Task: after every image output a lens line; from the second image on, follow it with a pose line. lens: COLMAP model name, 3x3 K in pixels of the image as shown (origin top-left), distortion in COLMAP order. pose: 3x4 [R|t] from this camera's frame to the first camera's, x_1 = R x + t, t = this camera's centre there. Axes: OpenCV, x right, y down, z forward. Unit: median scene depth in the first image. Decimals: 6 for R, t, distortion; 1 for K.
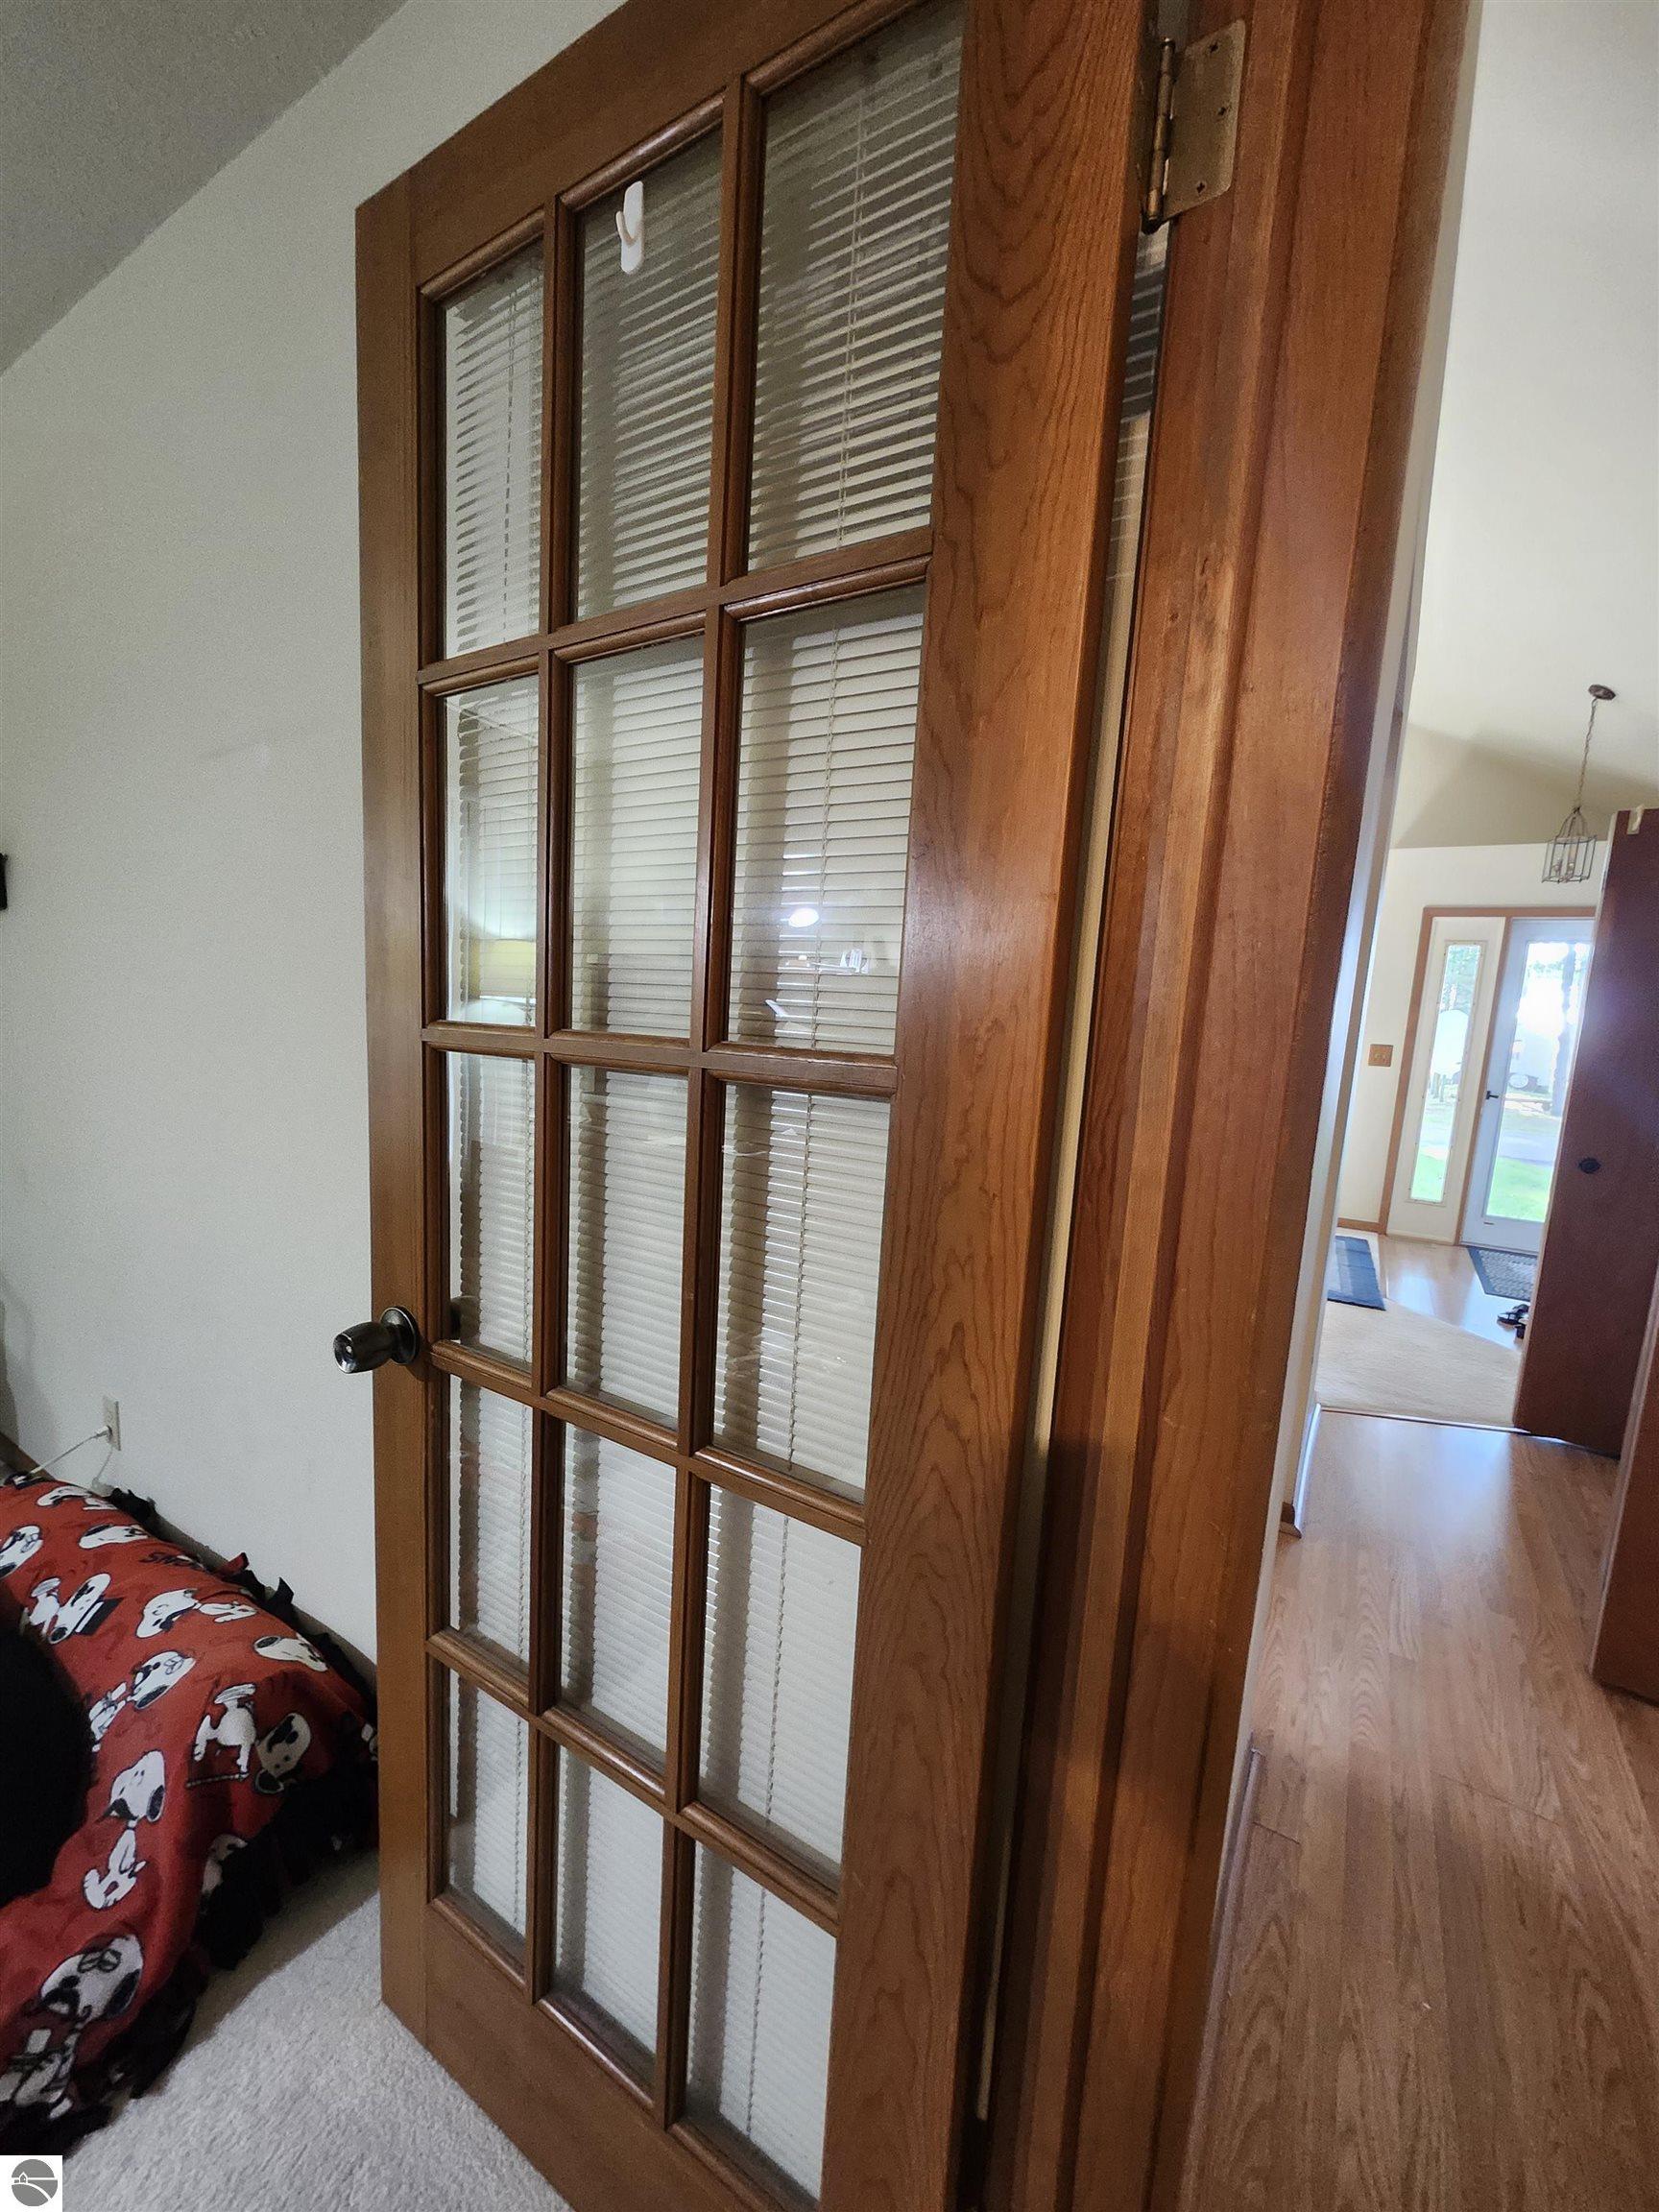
lens RADIAL K [[851.0, 0, 836.5], [0, 851.0, 1119.5], [0, 0, 1]] dist [-0.001941, -0.000152]
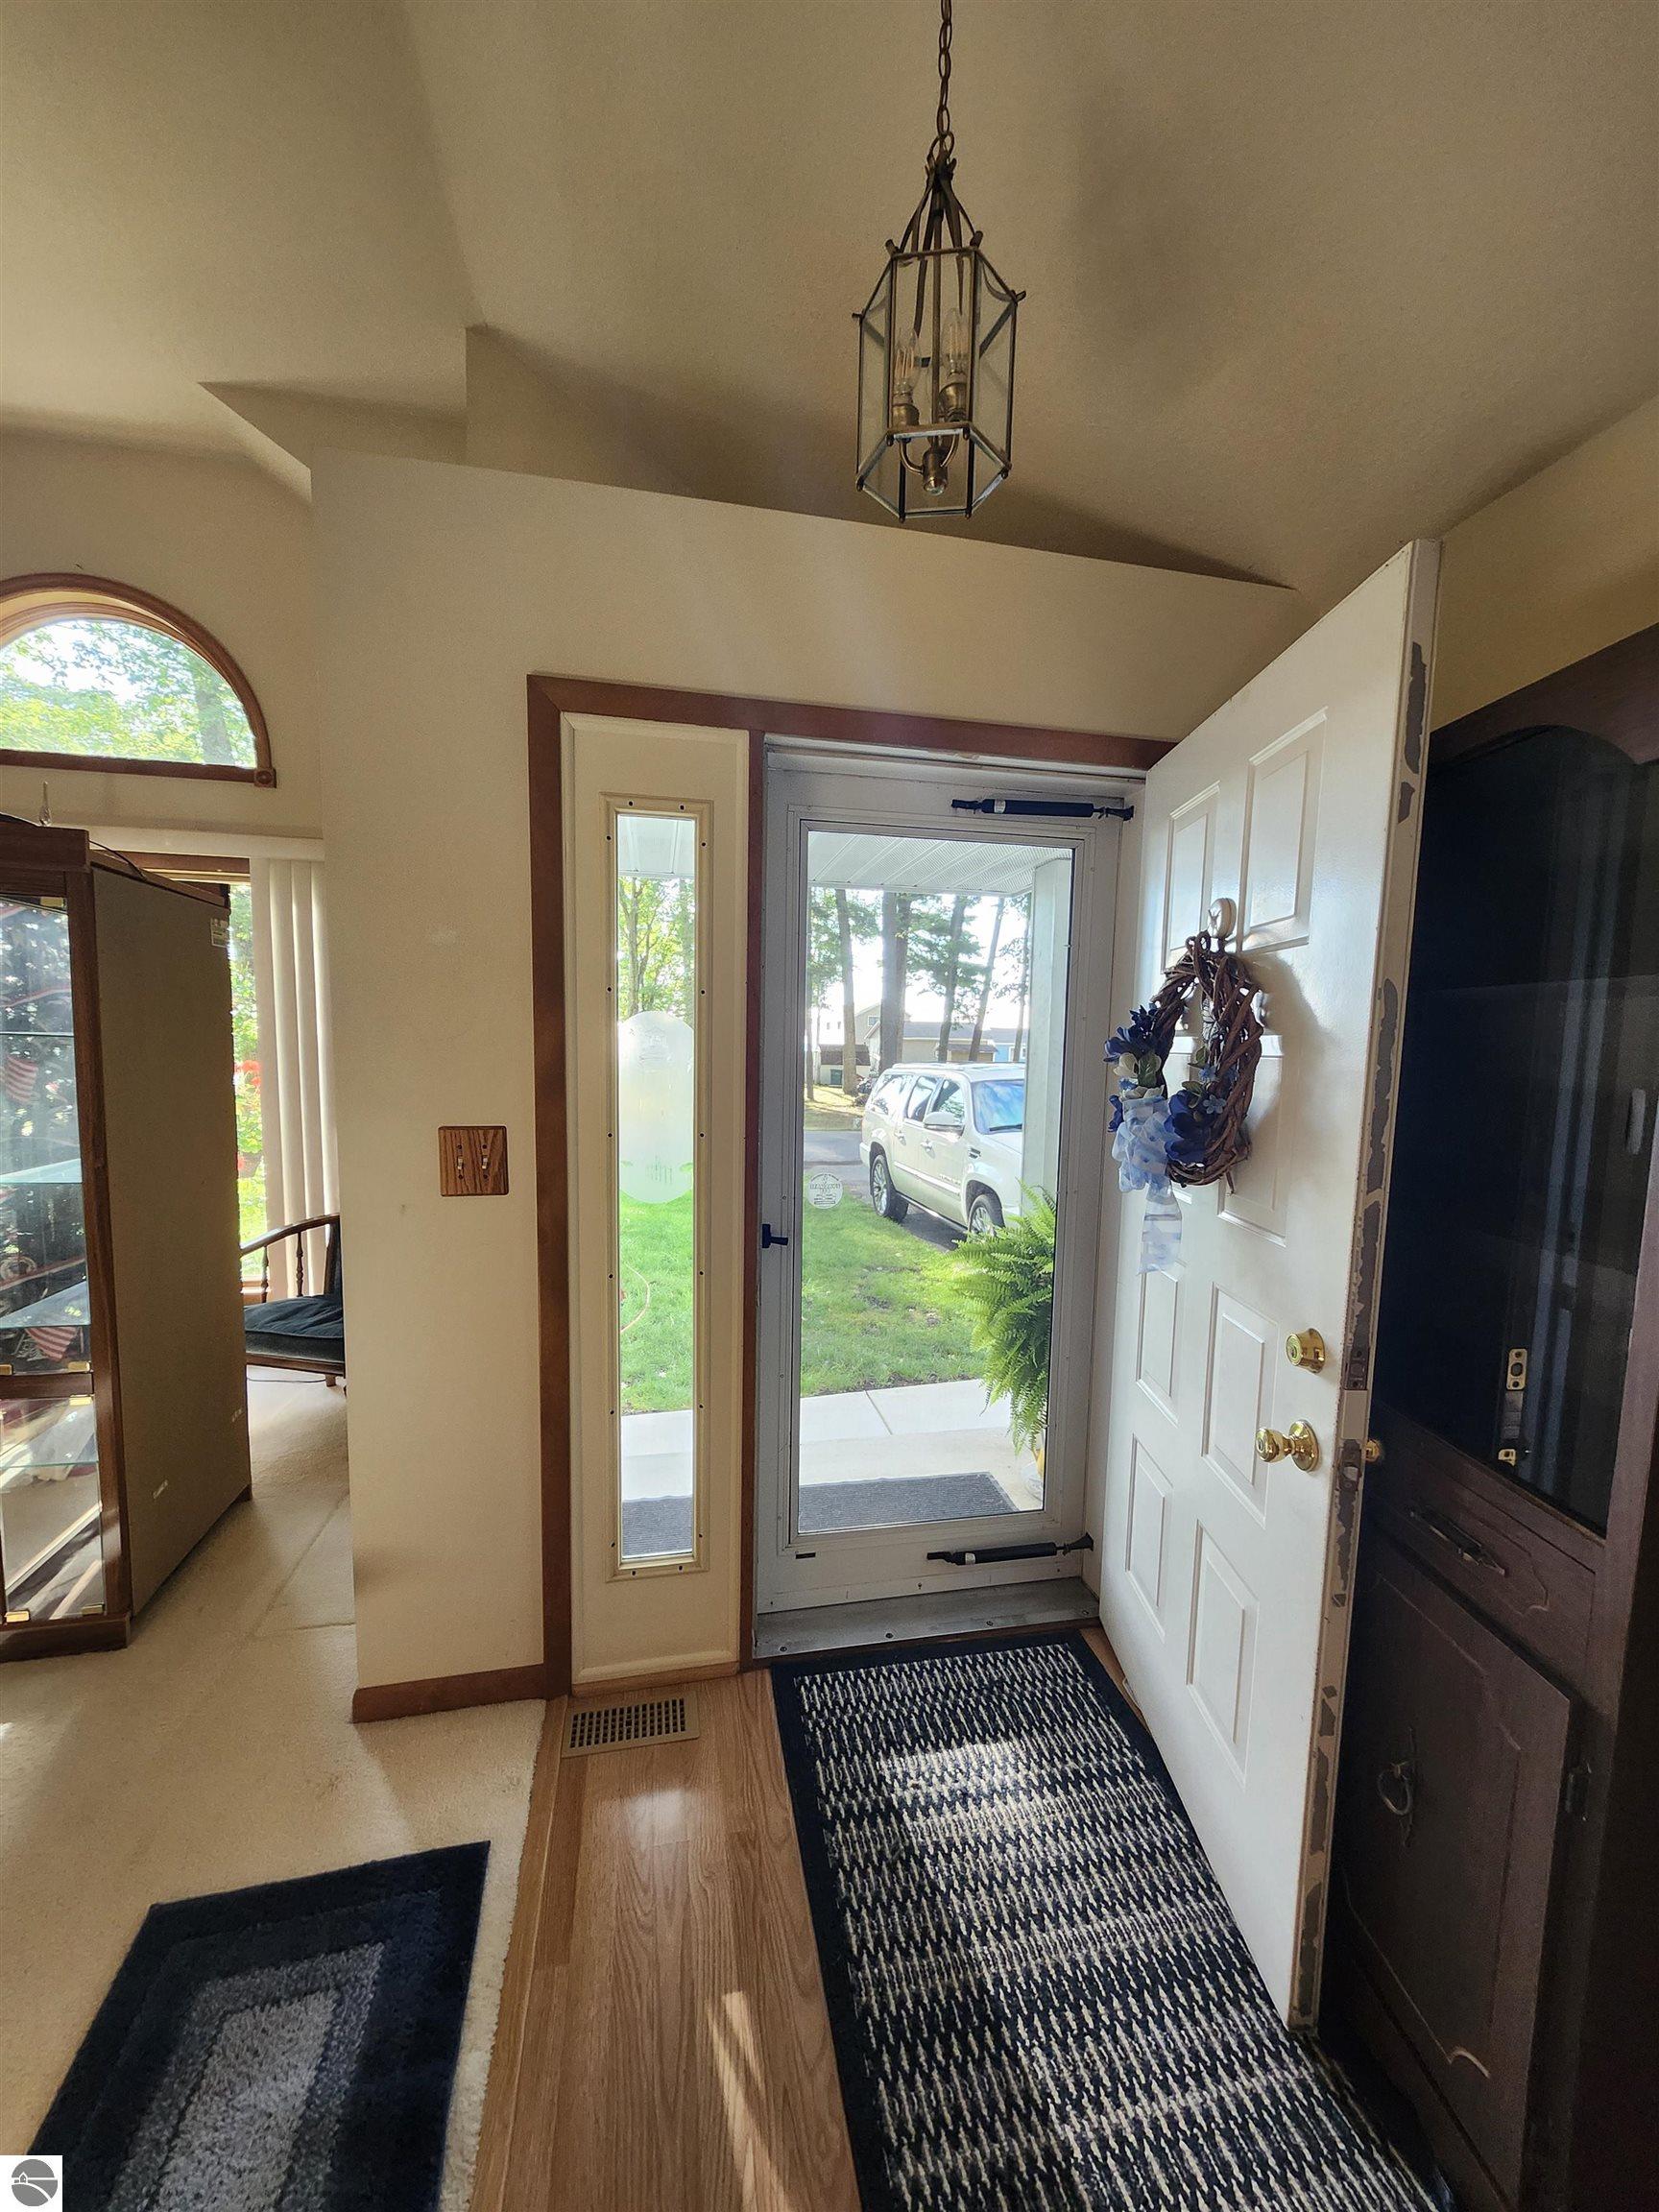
lens RADIAL K [[851.0, 0, 836.5], [0, 851.0, 1119.5], [0, 0, 1]] dist [-0.001941, -0.000152]
pose [[0.734822, -0.107230, 0.669730, 0.552261], [0.110751, 0.993141, 0.037497, -0.090848], [-0.669156, 0.046620, 0.741658, 0.709654]]
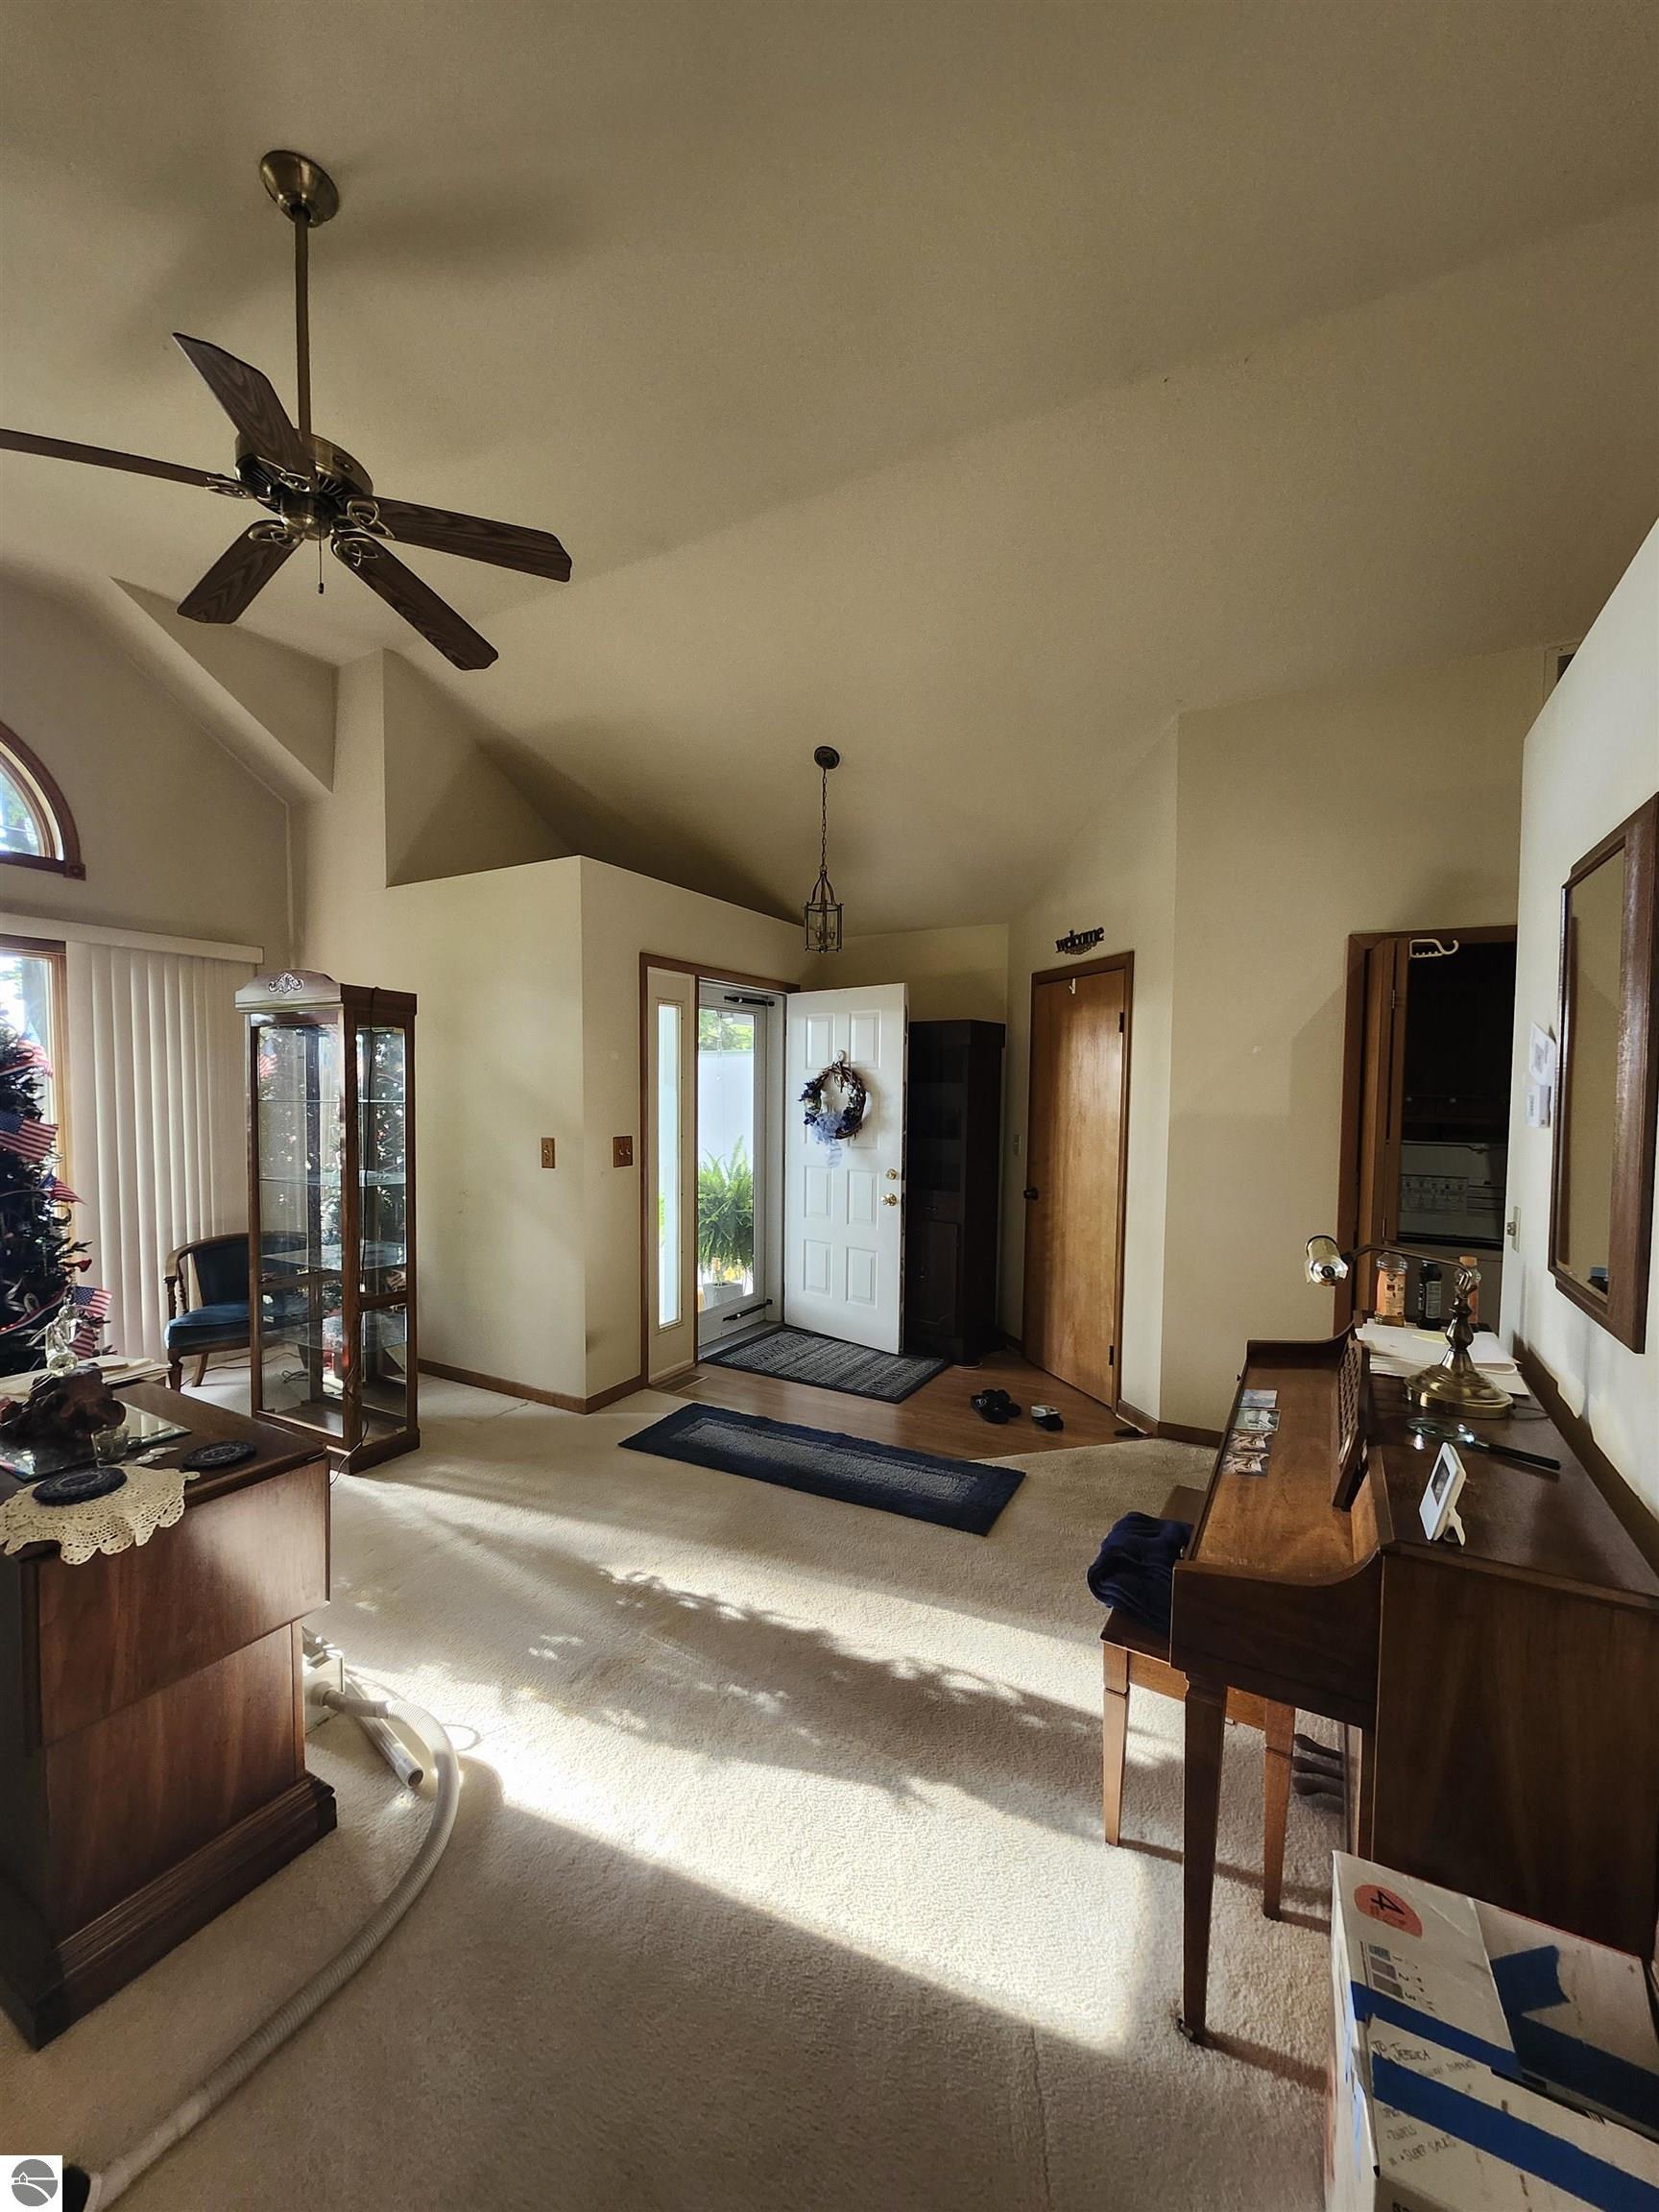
lens RADIAL K [[851.0, 0, 836.5], [0, 851.0, 1119.5], [0, 0, 1]] dist [-0.001941, -0.000152]
pose [[-0.027242, -0.099772, 0.994637, -0.075971], [0.118300, 0.987693, 0.102315, -0.159900], [-0.992604, 0.120453, -0.015104, 0.859976]]
